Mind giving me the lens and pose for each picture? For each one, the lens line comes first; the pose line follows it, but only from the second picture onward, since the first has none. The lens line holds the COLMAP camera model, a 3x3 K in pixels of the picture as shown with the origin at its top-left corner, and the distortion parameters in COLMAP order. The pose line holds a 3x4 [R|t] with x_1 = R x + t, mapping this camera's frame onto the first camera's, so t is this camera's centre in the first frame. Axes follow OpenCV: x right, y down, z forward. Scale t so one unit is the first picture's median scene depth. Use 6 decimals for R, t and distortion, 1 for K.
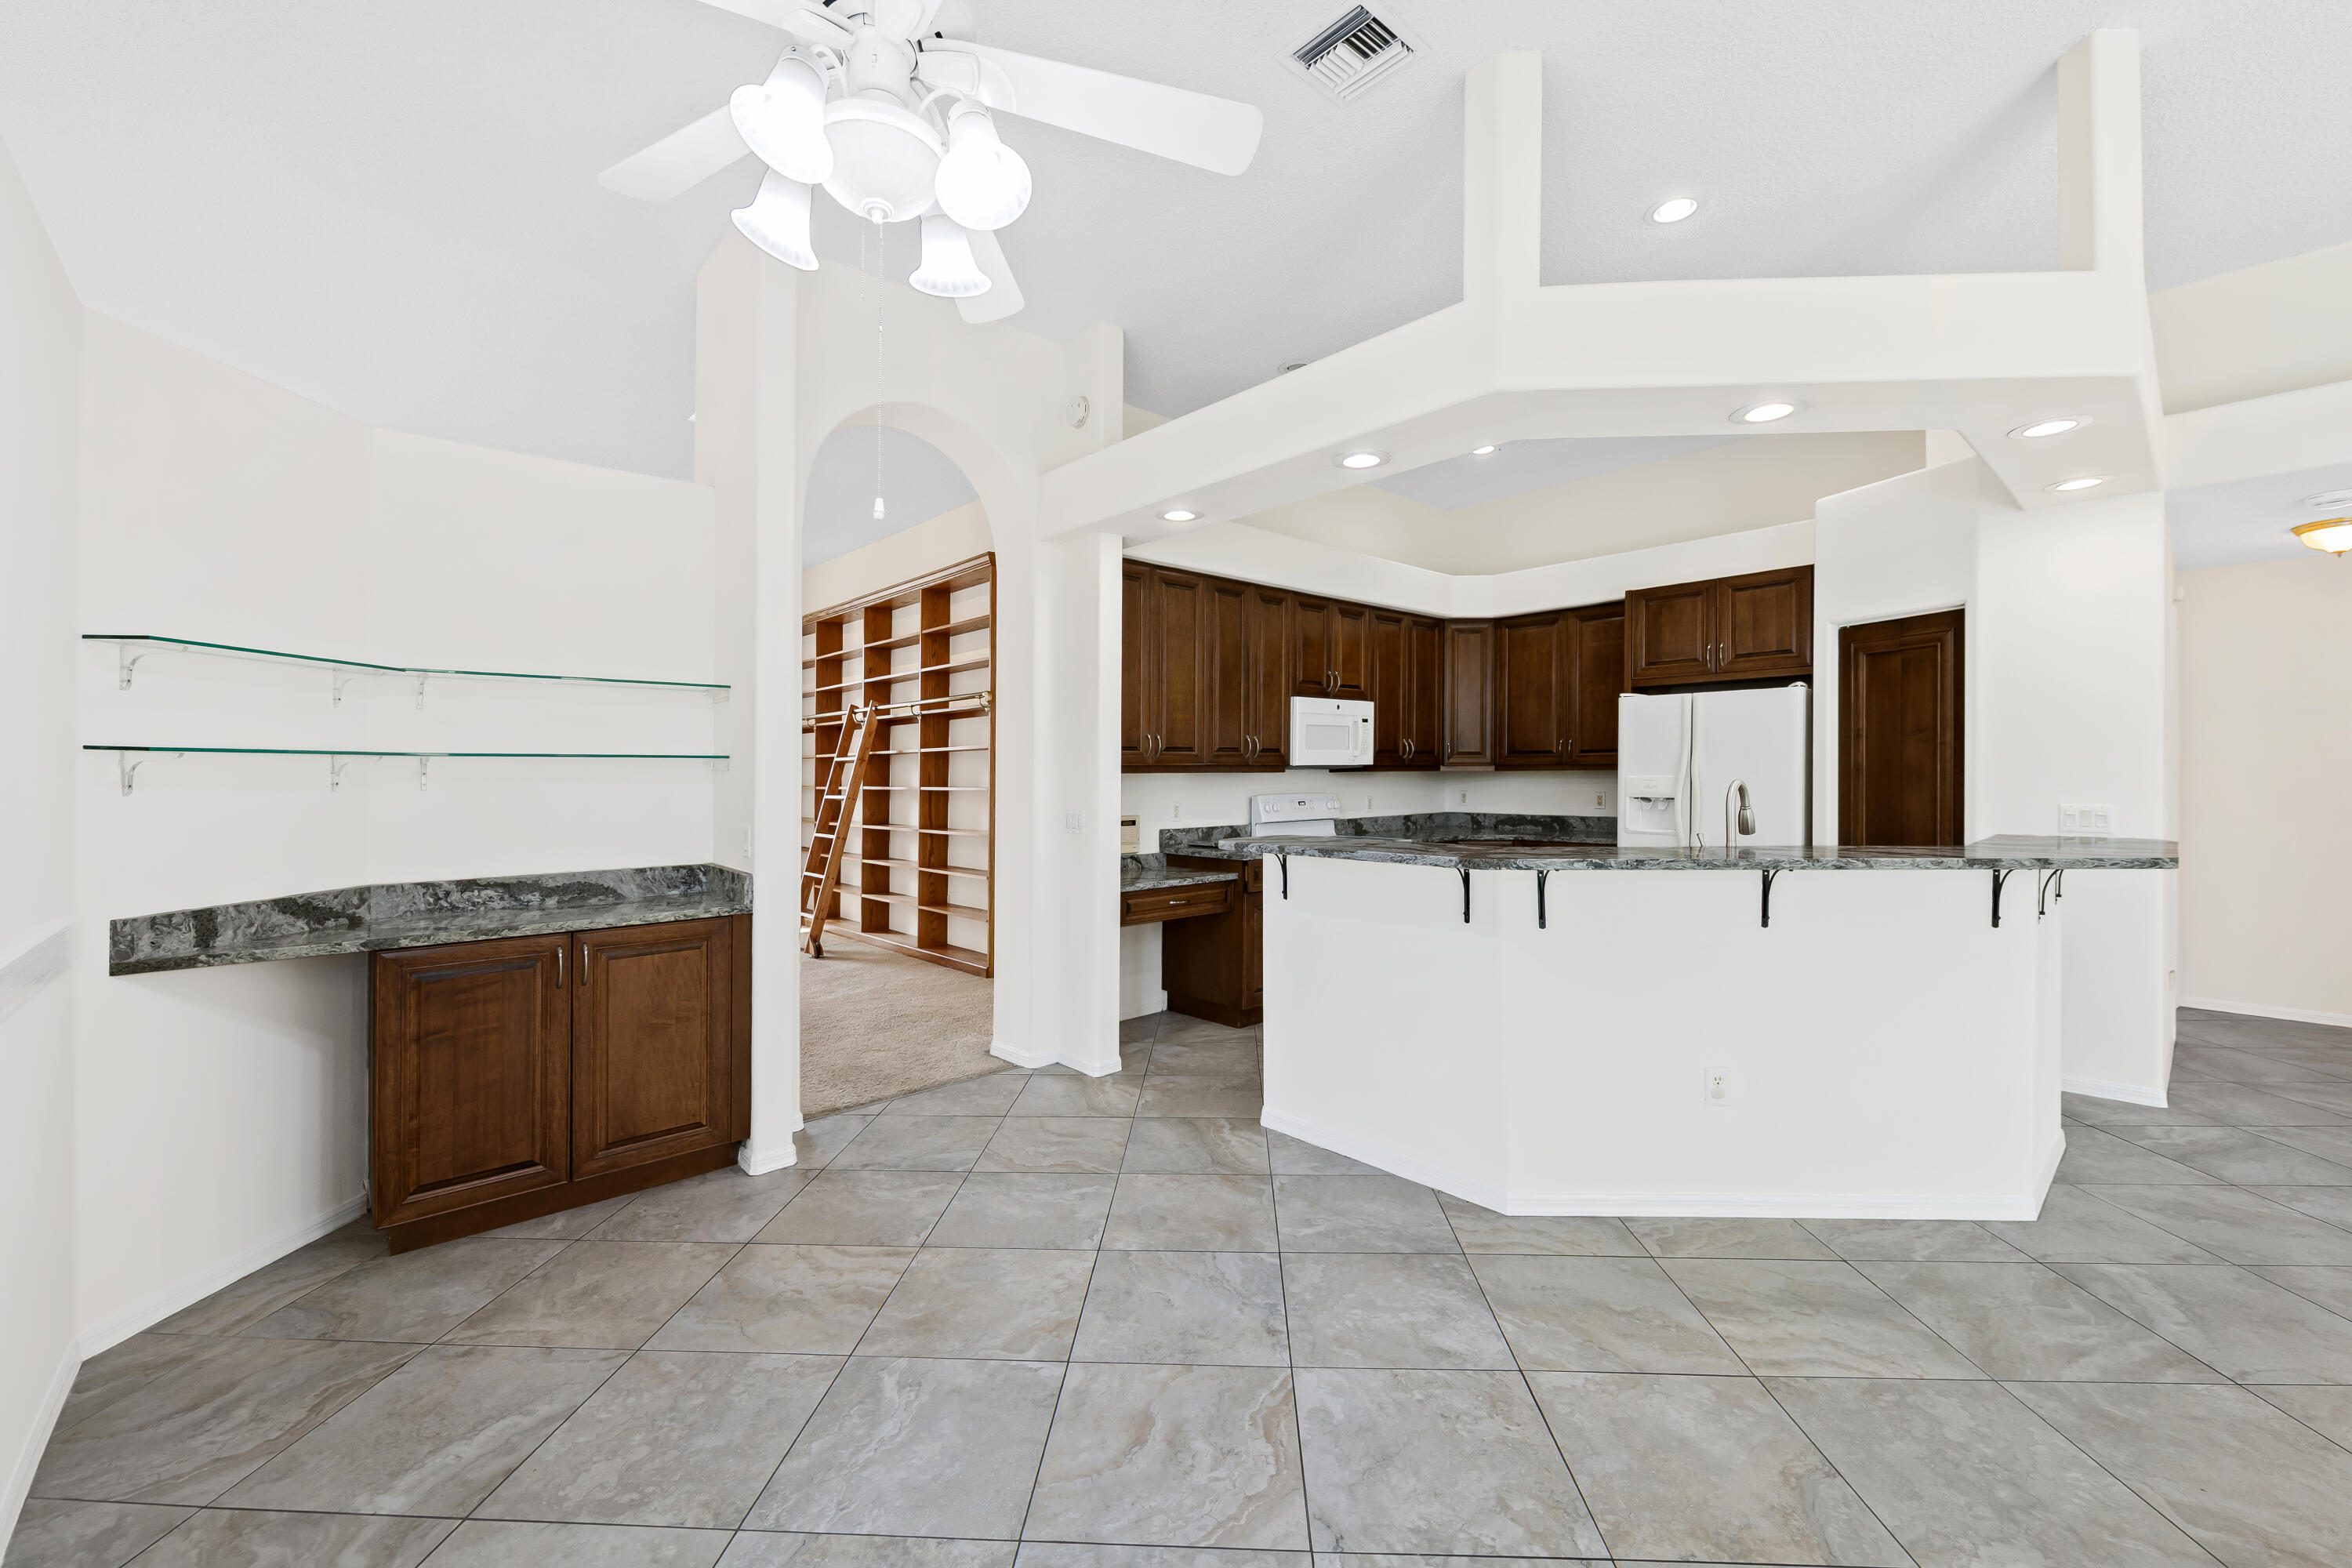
lens RADIAL K [[925.3, 0, 1182.1], [0, 925.3, 783.6], [0, 0, 1]] dist [-0.005713, -0.001267]
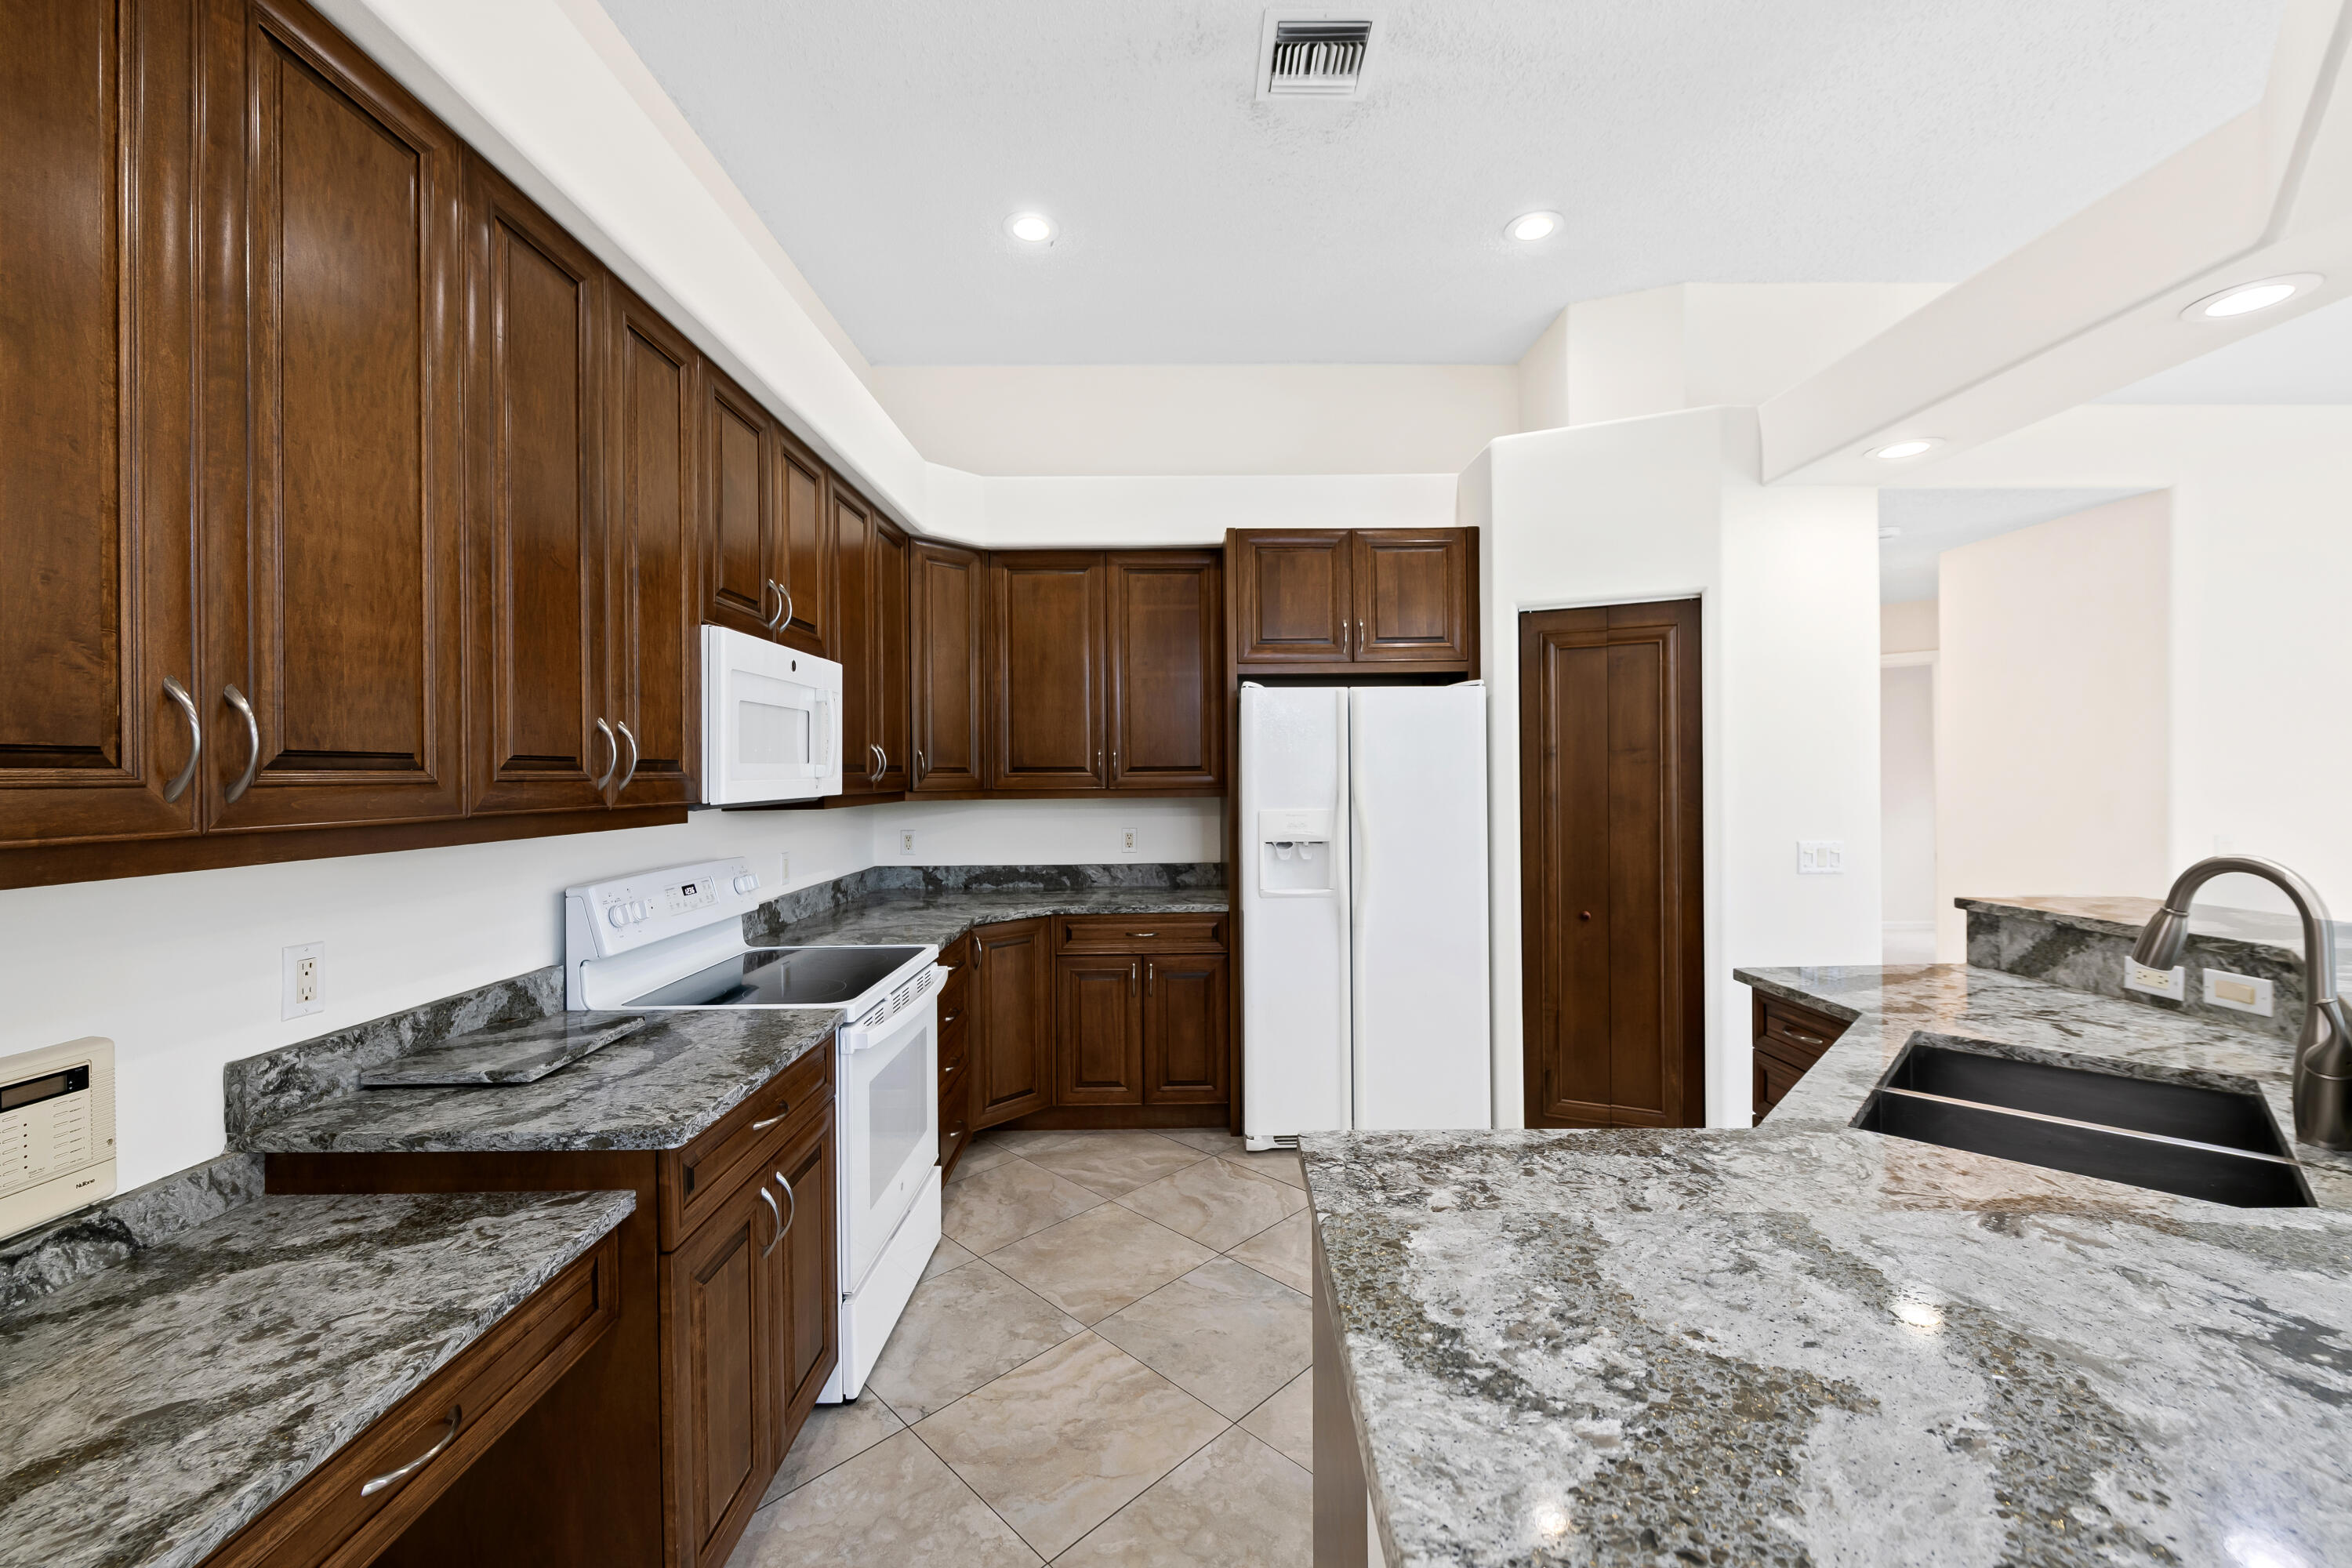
lens RADIAL K [[925.3, 0, 1192.3], [0, 925.3, 782.7], [0, 0, 1]] dist [-0.005713, -0.001267]
pose [[0.664261, -0.005990, 0.747477, -0.042607], [0.013387, 0.999903, -0.003885, -0.030135], [-0.747381, 0.012587, 0.664277, 0.732179]]
